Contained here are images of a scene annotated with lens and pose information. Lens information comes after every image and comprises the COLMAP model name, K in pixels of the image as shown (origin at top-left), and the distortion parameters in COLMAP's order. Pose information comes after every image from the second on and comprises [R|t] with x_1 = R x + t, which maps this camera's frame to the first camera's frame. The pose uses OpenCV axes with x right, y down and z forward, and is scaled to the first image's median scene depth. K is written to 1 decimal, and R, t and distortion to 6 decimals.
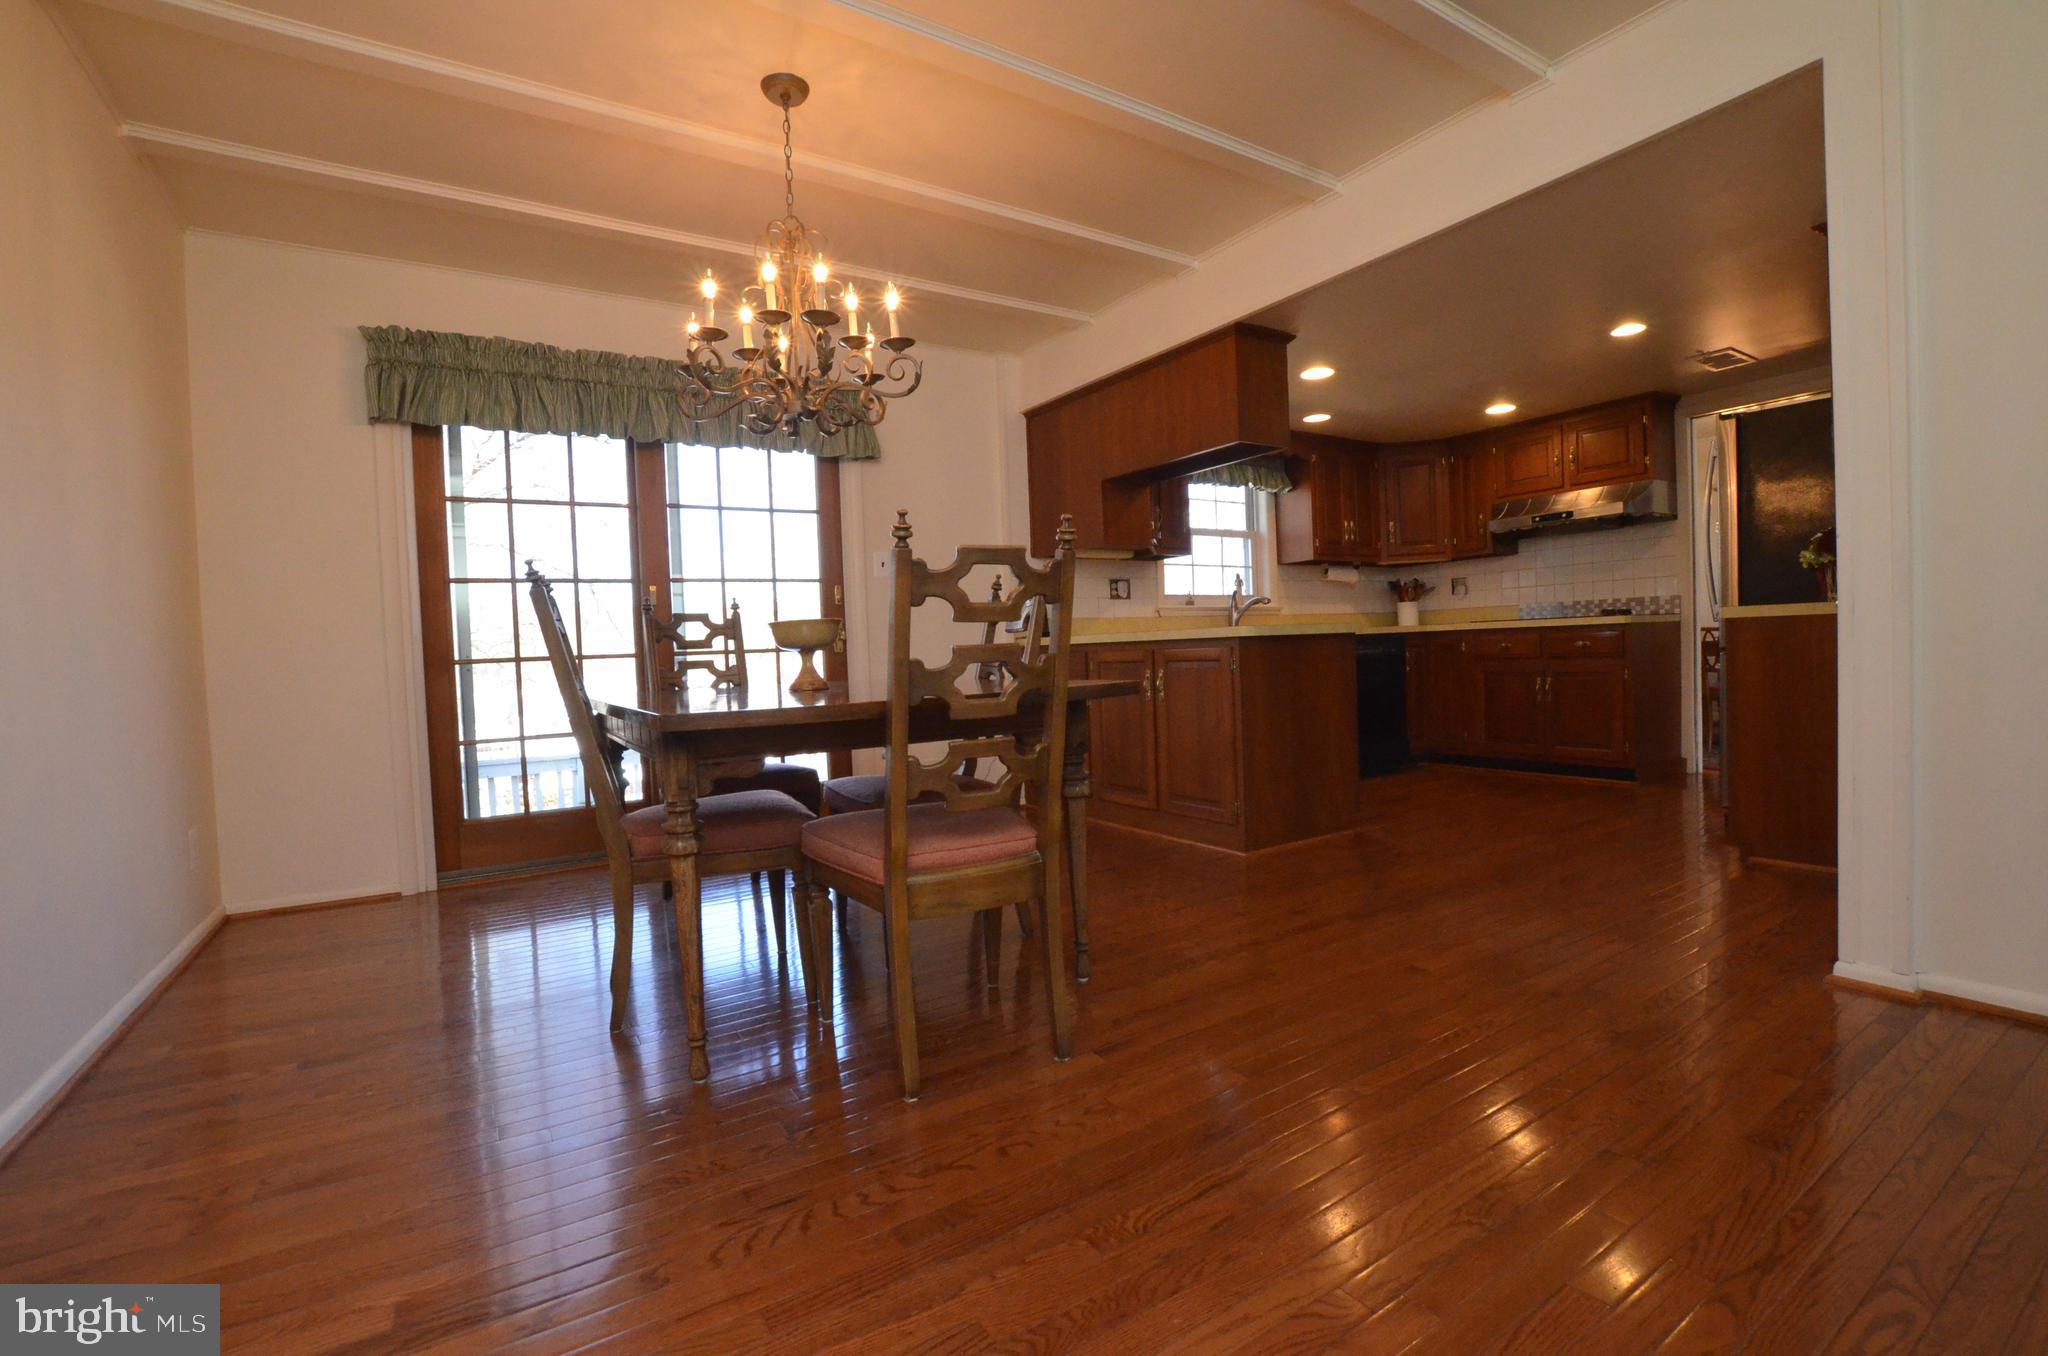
lens RADIAL K [[897.0, 0, 1036.8], [0, 897.0, 680.6], [0, 0, 1]] dist [-0.033463, 0.001512]
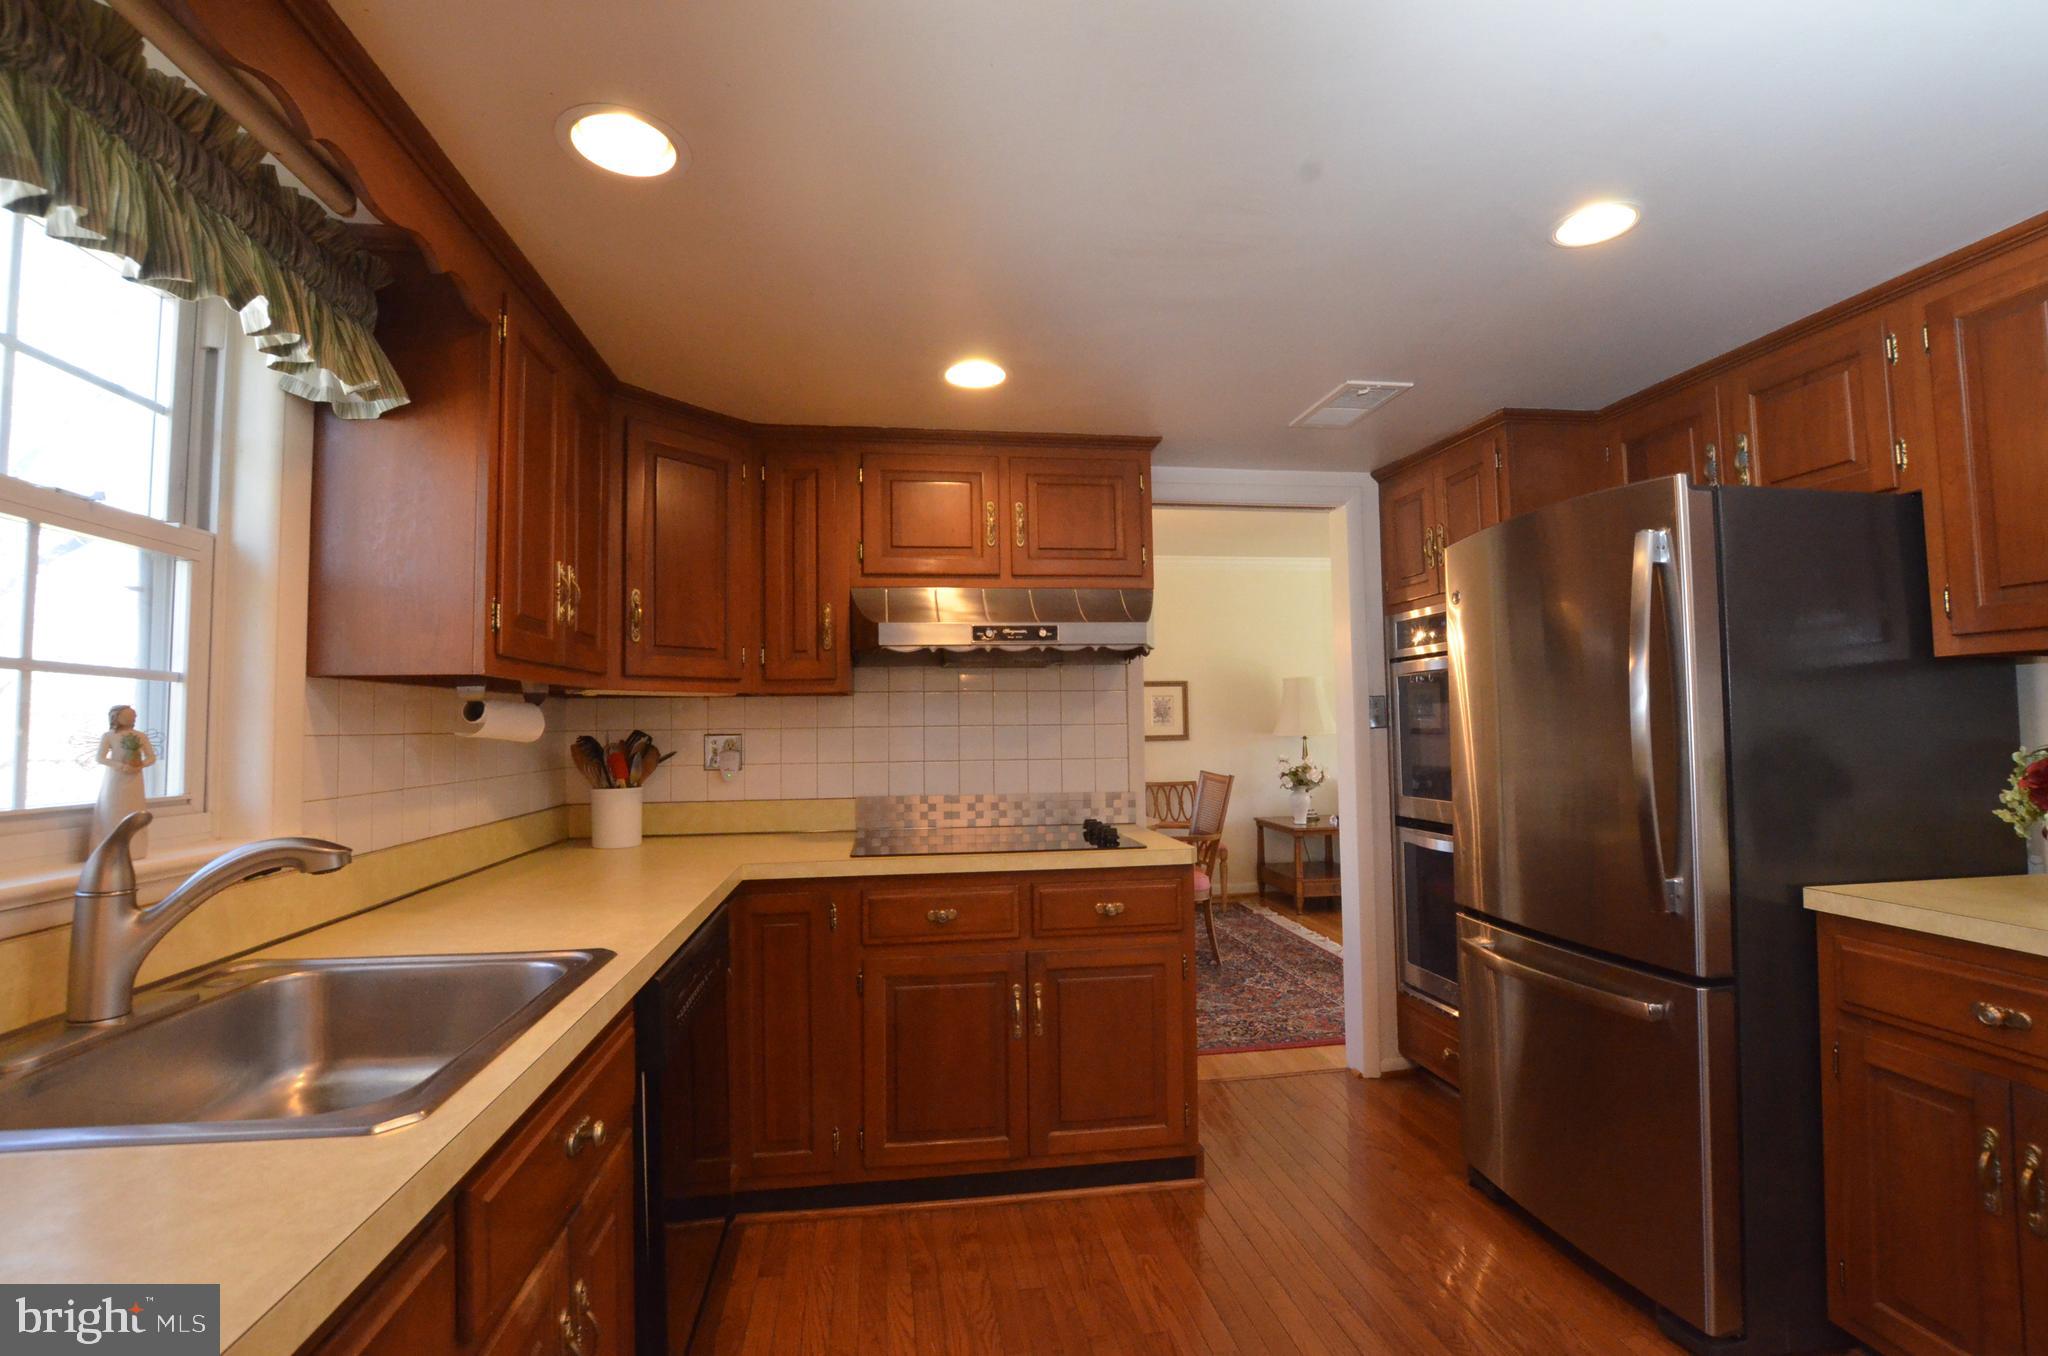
lens RADIAL K [[897.0, 0, 1012.0], [0, 897.0, 685.6], [0, 0, 1]] dist [-0.033463, 0.001512]
pose [[0.425320, 0.075207, 0.901913, 0.127238], [0.032520, 0.994628, -0.098274, -0.096445], [-0.904459, 0.071129, 0.420589, 0.716253]]
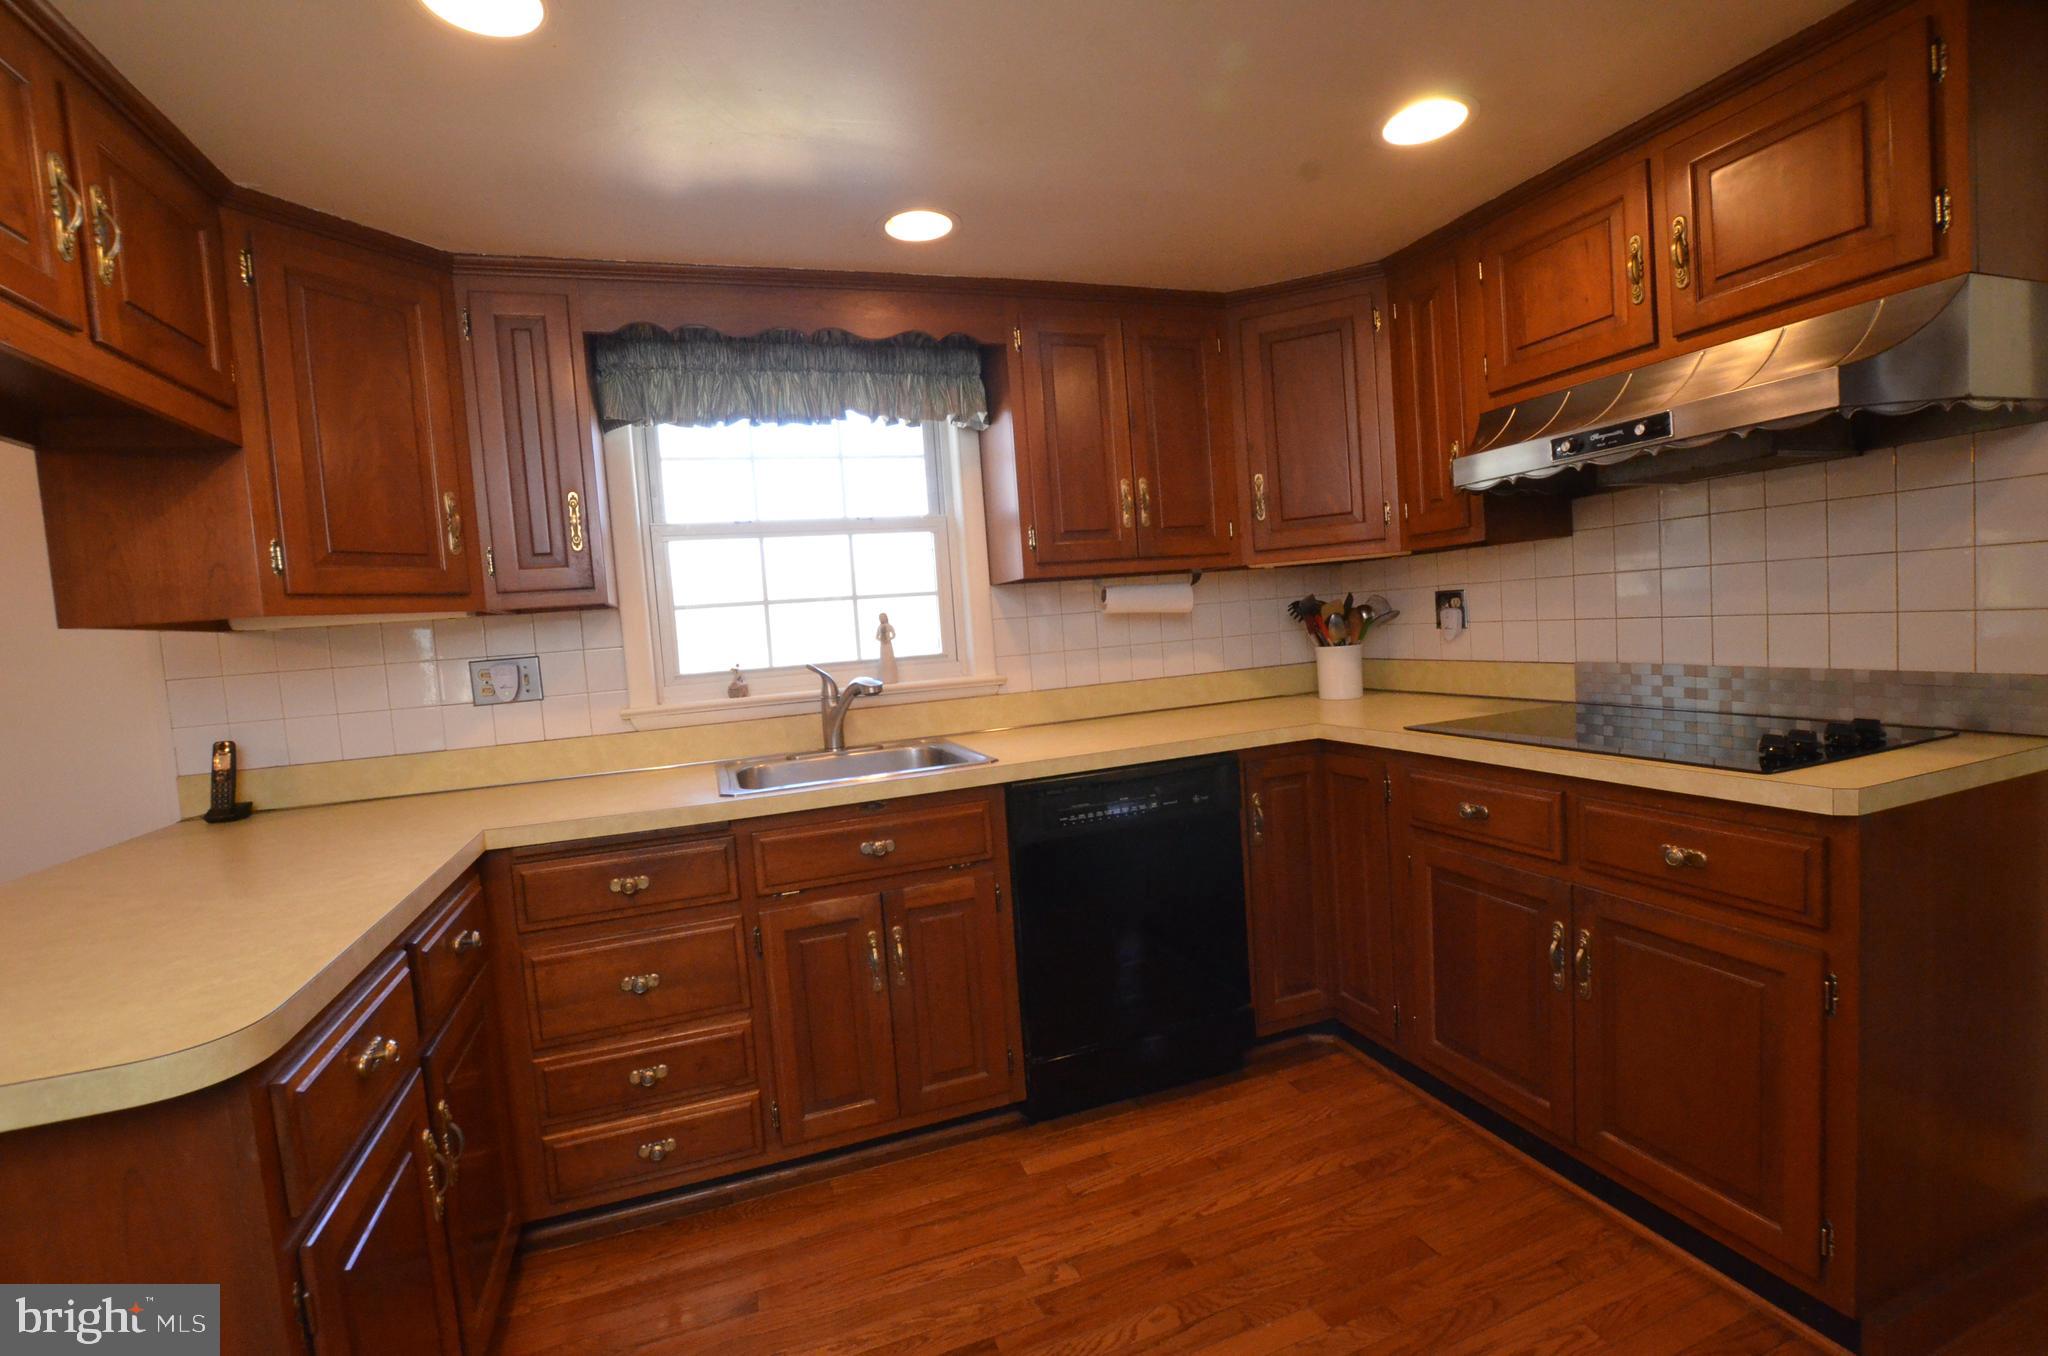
lens RADIAL K [[897.0, 0, 1016.6], [0, 897.0, 678.1], [0, 0, 1]] dist [-0.033463, 0.001512]
pose [[0.972653, -0.016356, -0.231687, 0.395979], [0.025583, 0.998992, 0.036877, -0.100344], [0.230851, -0.041796, 0.972091, 0.560850]]
